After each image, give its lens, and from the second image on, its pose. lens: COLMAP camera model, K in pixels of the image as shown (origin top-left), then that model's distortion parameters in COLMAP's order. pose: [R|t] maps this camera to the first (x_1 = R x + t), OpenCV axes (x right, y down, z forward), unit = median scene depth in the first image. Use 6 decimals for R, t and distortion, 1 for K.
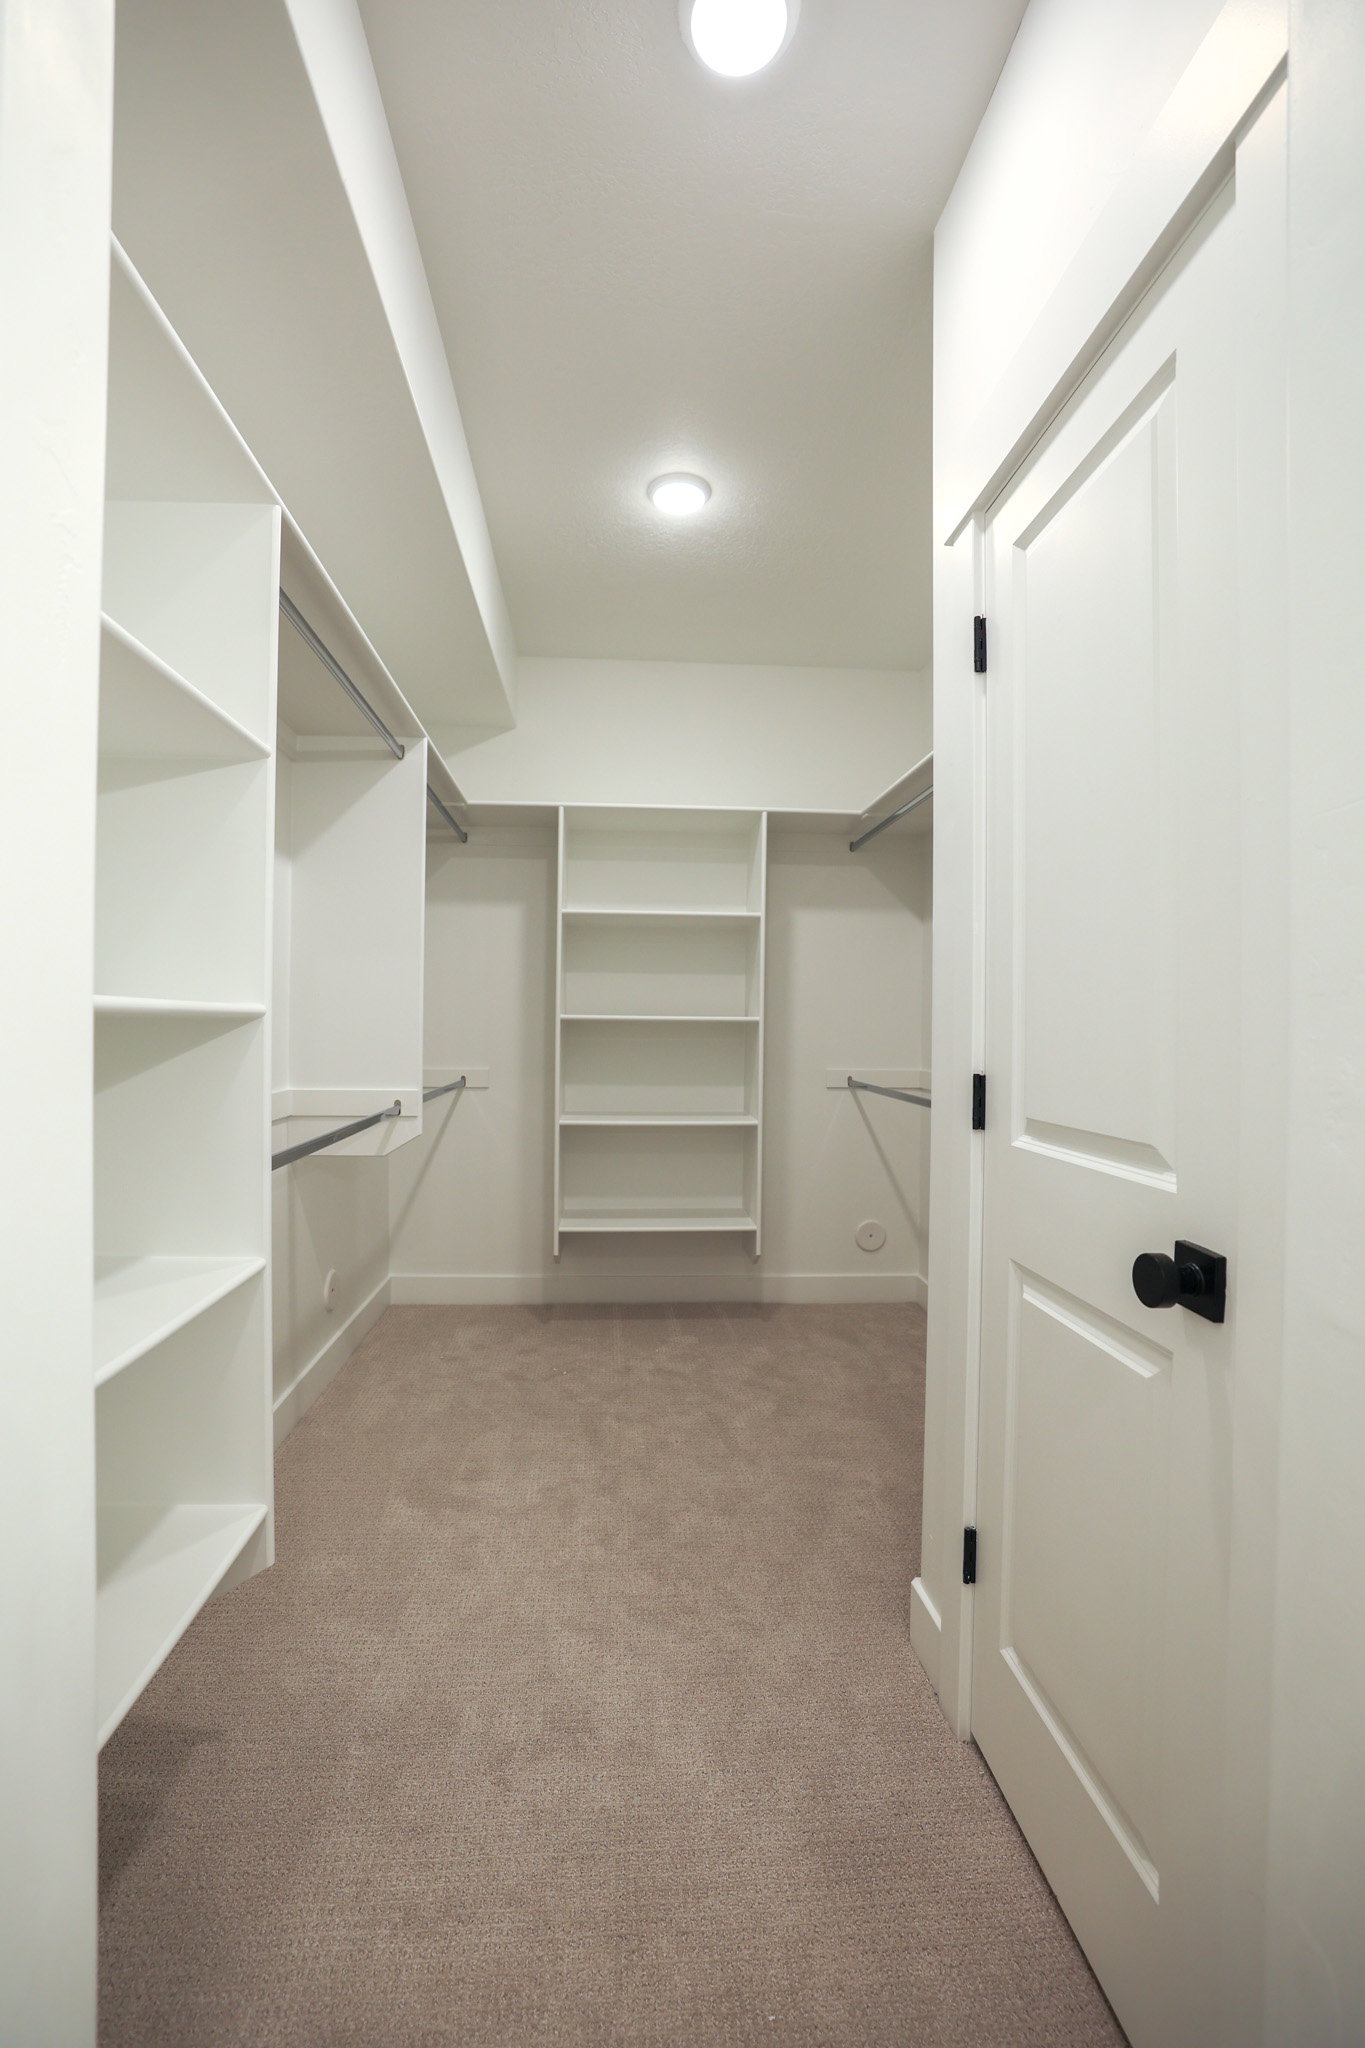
lens RADIAL K [[883.5, 0, 685.2], [0, 883.5, 1022.8], [0, 0, 1]] dist [-0.031496, 0.005344]
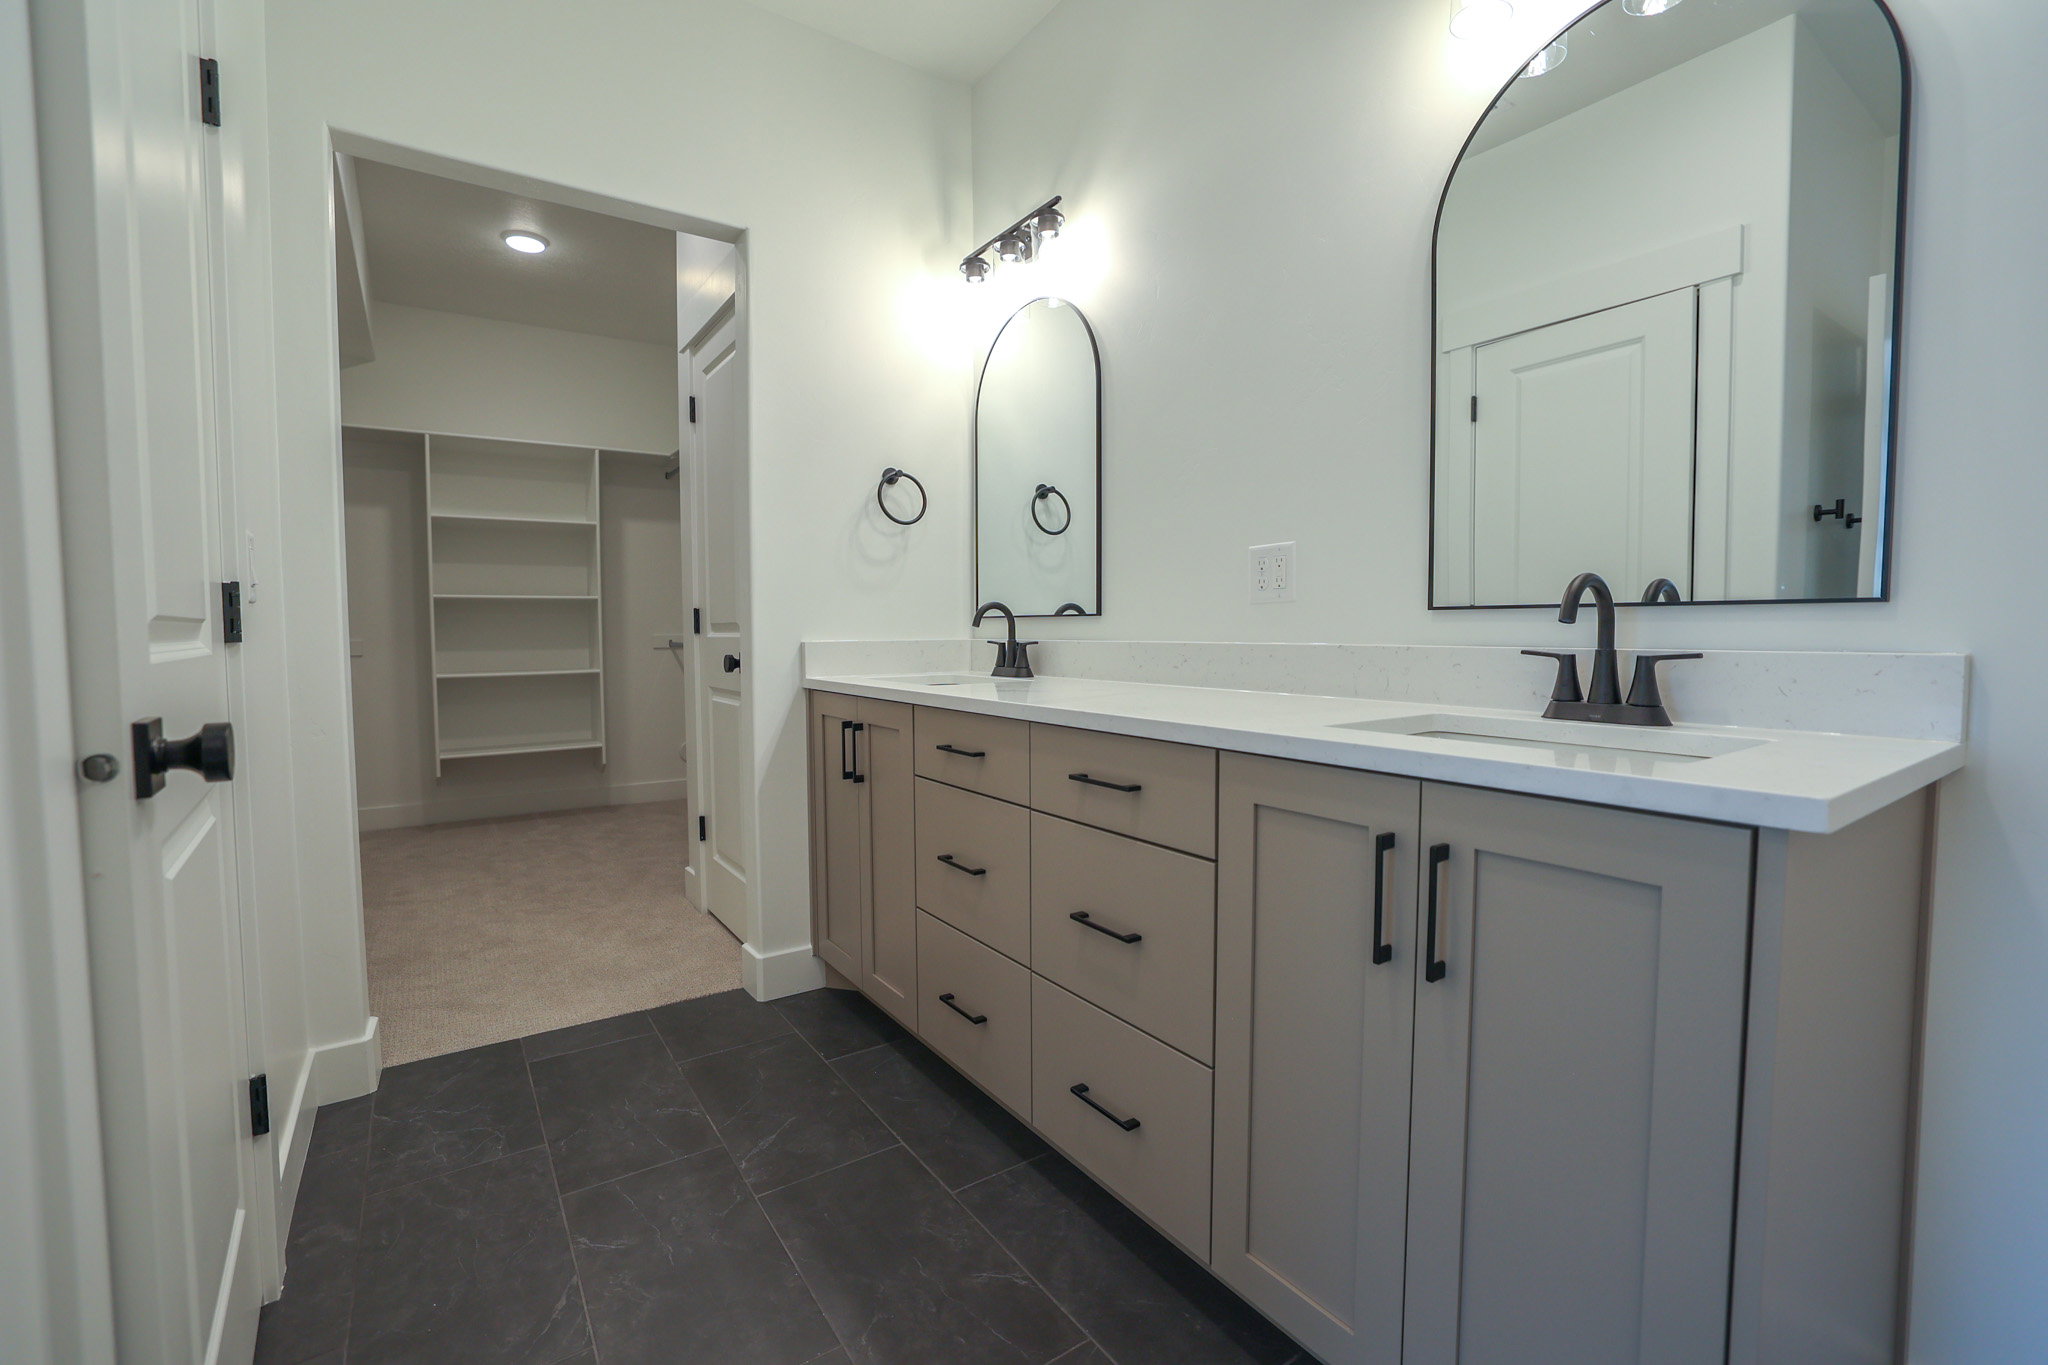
lens RADIAL K [[883.5, 0, 1008.5], [0, 883.5, 675.4], [0, 0, 1]] dist [-0.031496, 0.005344]
pose [[0.876260, -0.040525, 0.480131, -0.020128], [0.013309, 0.998112, 0.059955, 0.044383], [-0.481654, -0.046146, 0.875146, -0.554065]]
